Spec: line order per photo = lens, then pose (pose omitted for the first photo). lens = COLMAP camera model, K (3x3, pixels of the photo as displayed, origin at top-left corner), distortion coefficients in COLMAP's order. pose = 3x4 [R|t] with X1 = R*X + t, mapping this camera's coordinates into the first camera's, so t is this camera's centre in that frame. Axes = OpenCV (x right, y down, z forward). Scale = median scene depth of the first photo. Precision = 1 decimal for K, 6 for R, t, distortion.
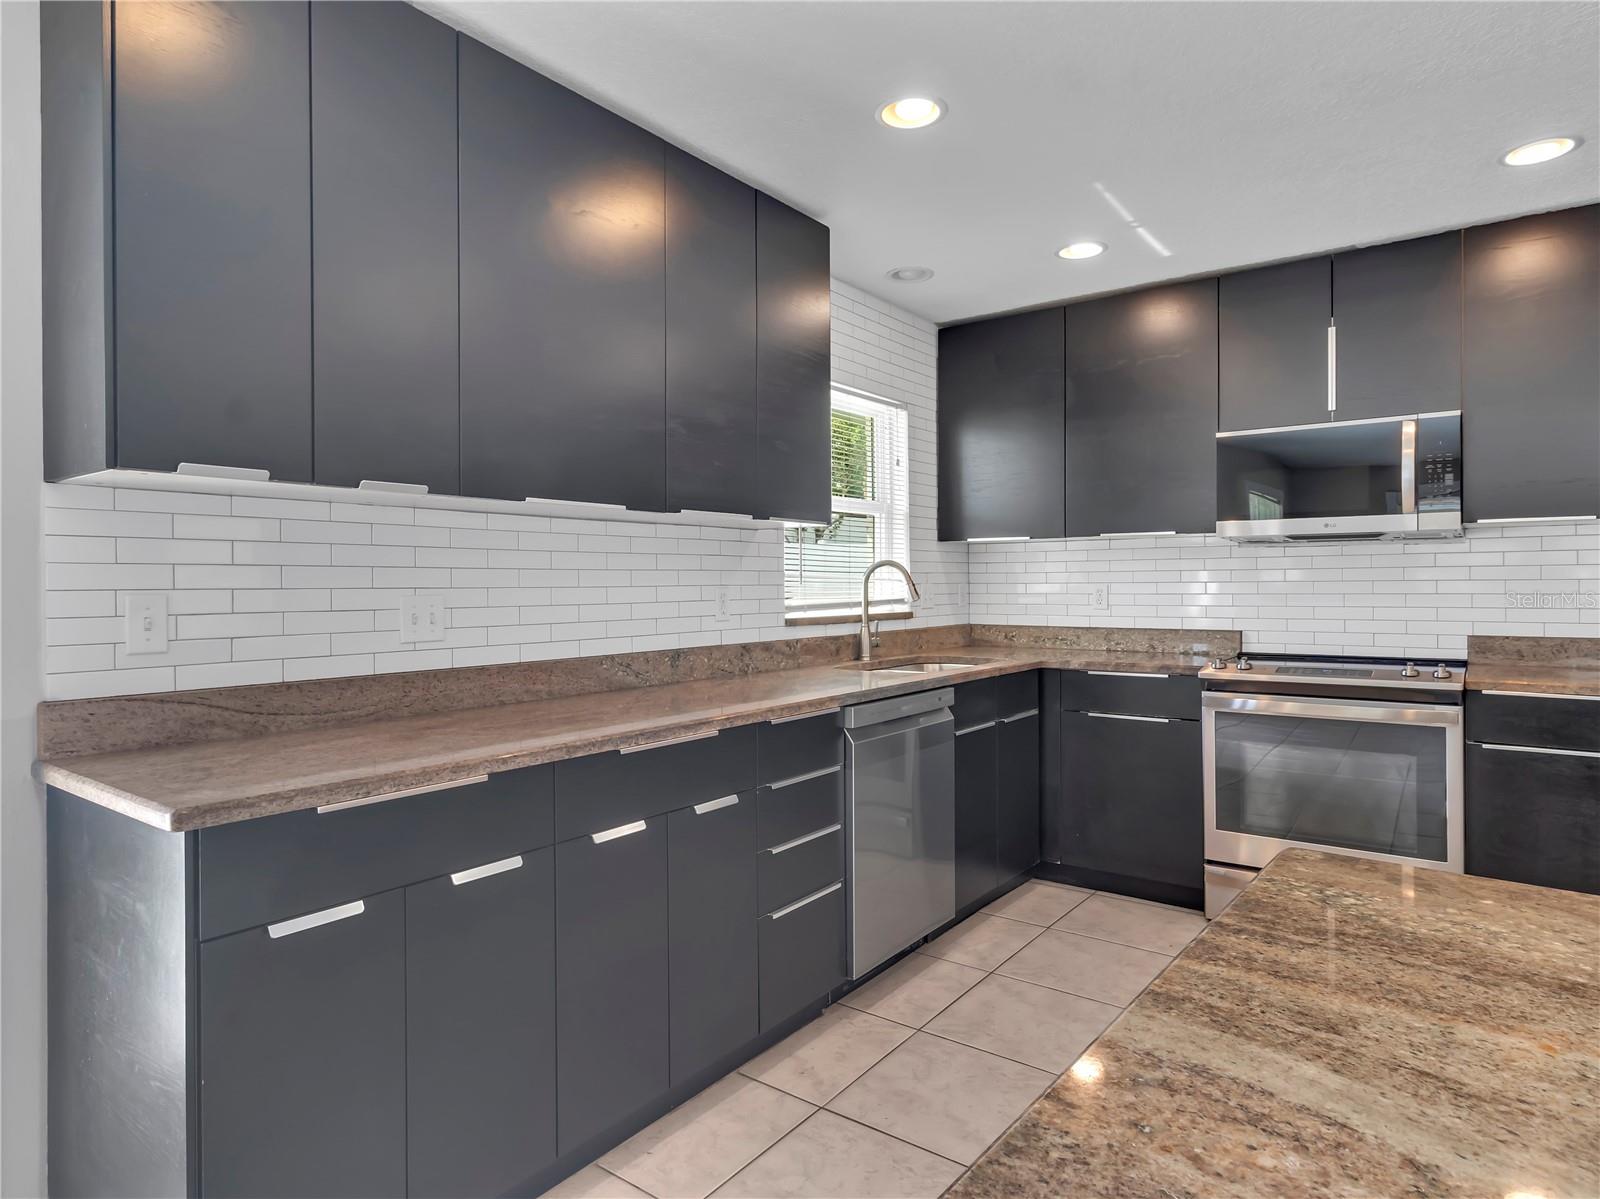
lens RADIAL K [[921.6, 0, 801.2], [0, 921.6, 585.7], [0, 0, 1]] dist [0.003207, 0.000193]
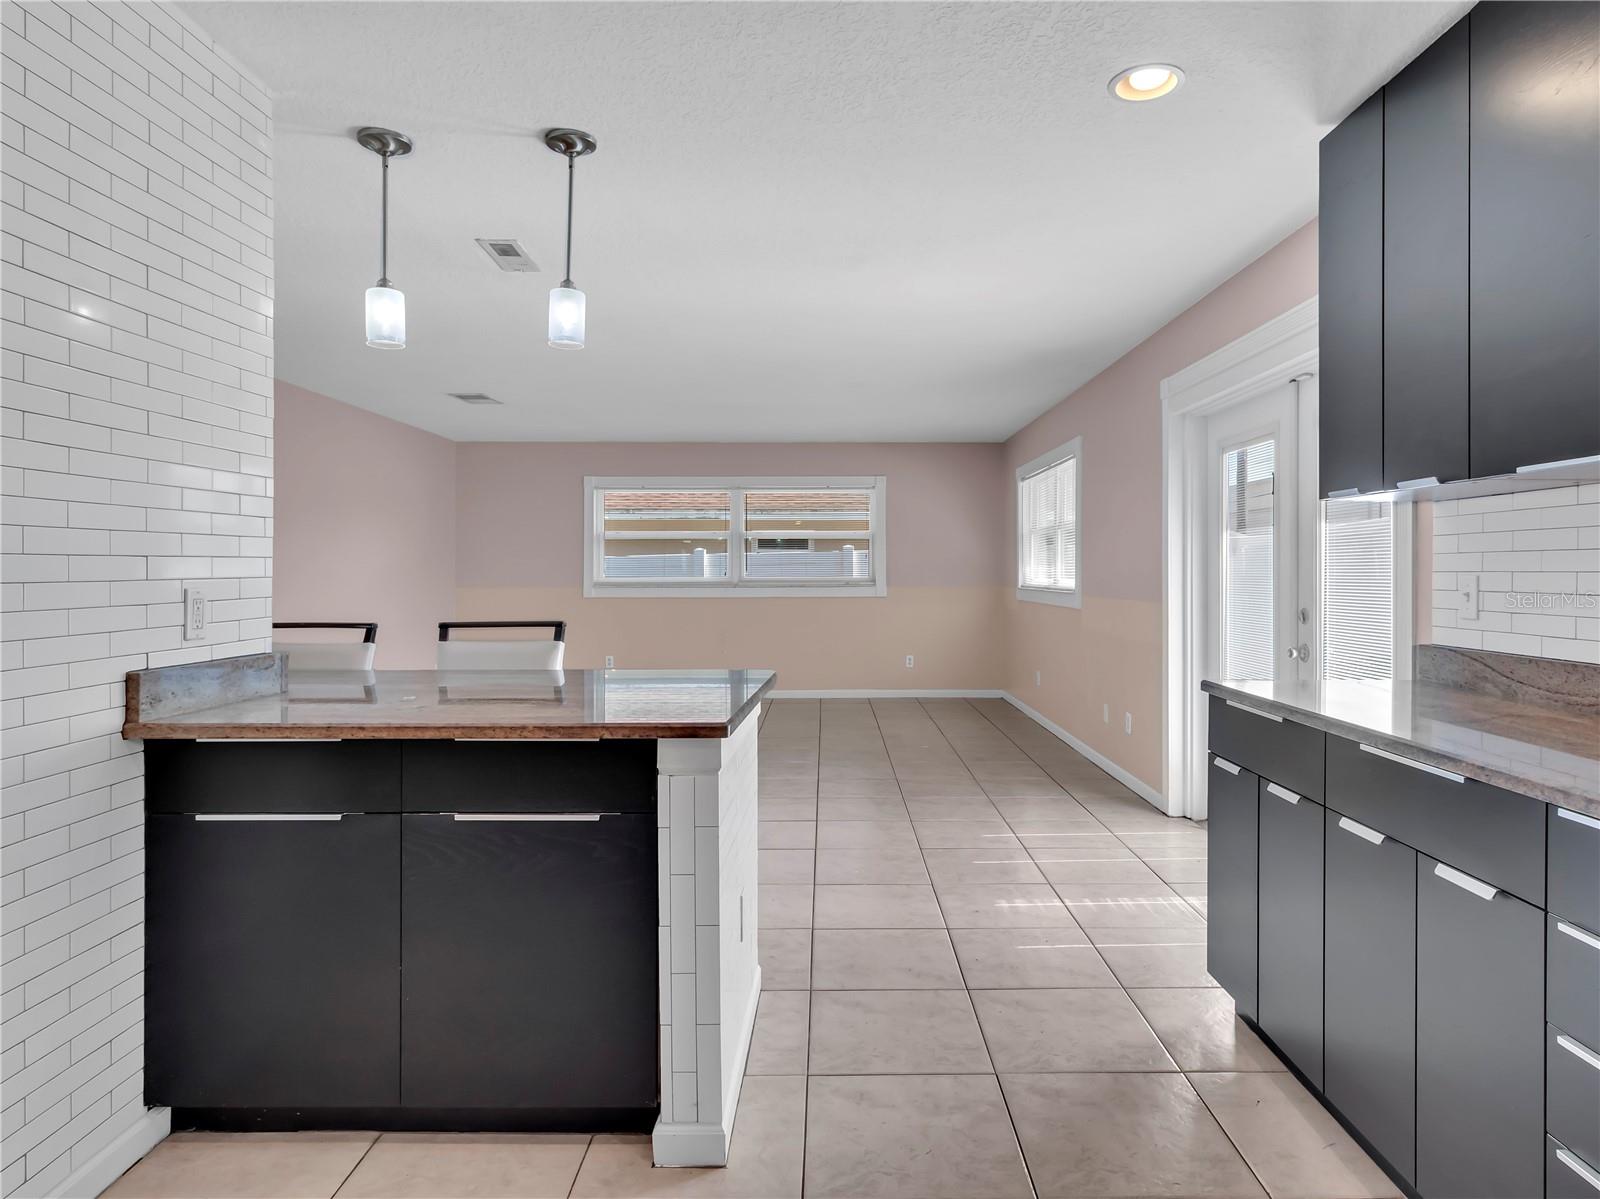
lens RADIAL K [[941.8, 0, 840.8], [0, 941.8, 575.8], [0, 0, 1]] dist [0.002079, 0.000596]
pose [[-0.790461, 0.005961, -0.612483, 0.461667], [0.000091, 0.999954, 0.009614, -0.001818], [0.612512, 0.007544, -0.790425, 0.811692]]
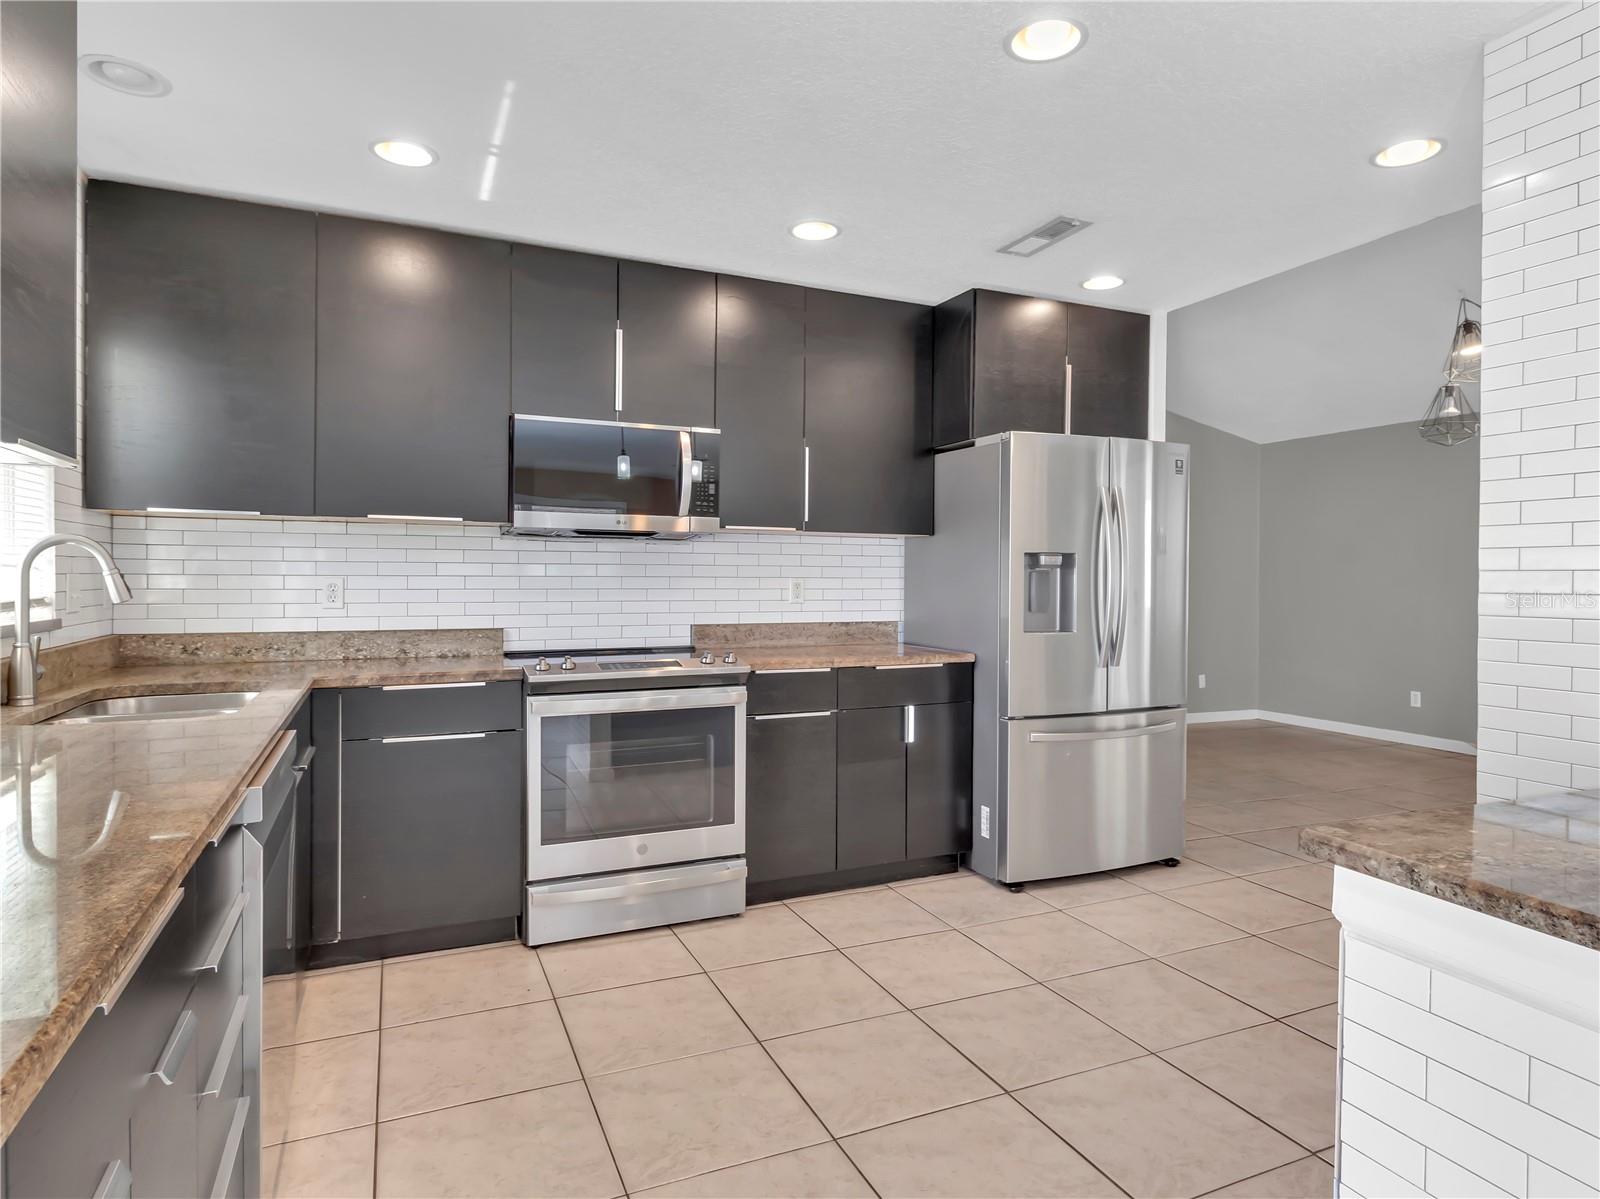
lens RADIAL K [[921.6, 0, 801.2], [0, 921.6, 585.7], [0, 0, 1]] dist [0.003207, 0.000193]
pose [[0.485658, 0.001416, 0.874148, -0.221849], [-0.006392, 0.999978, 0.001931, 0.002028], [-0.874125, -0.006526, 0.485656, 0.321040]]
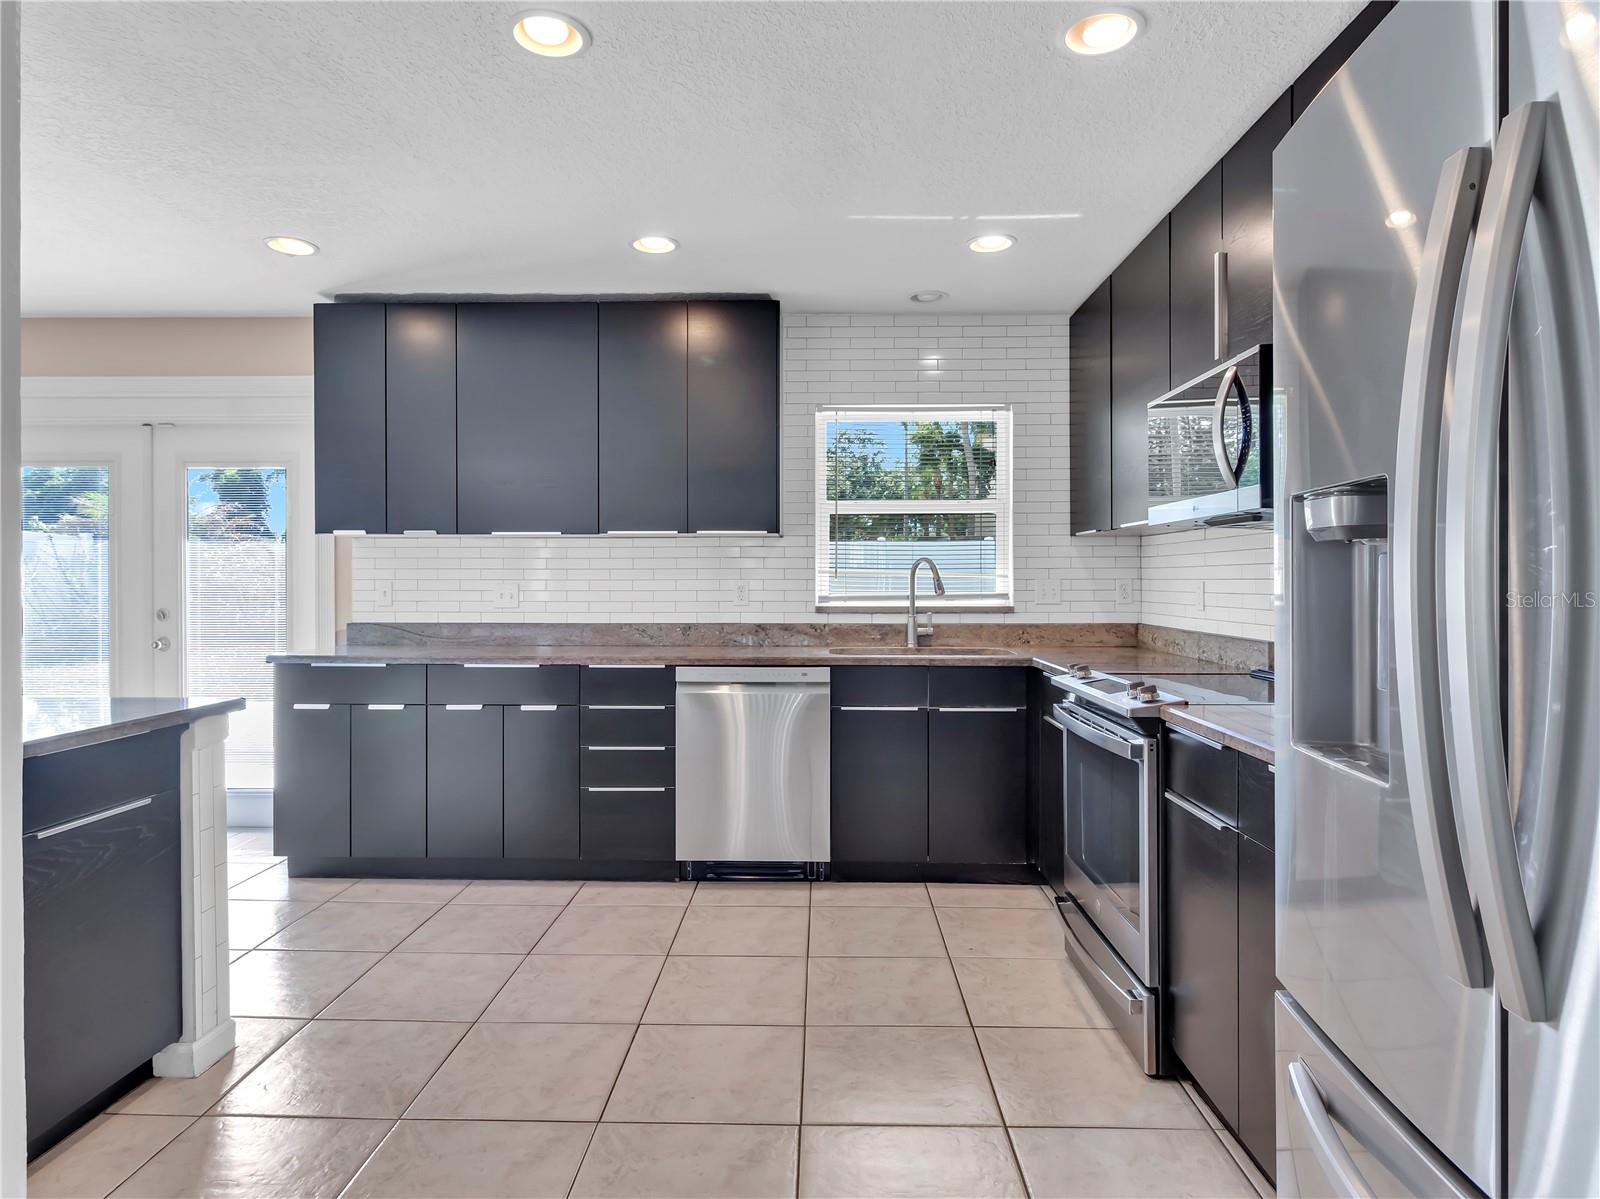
lens RADIAL K [[921.6, 0, 801.2], [0, 921.6, 585.7], [0, 0, 1]] dist [0.003207, 0.000193]
pose [[0.577617, 0.010276, -0.816243, 1.004165], [-0.005081, 0.999947, 0.008993, -0.003716], [0.816292, -0.001048, 0.577638, 0.262808]]
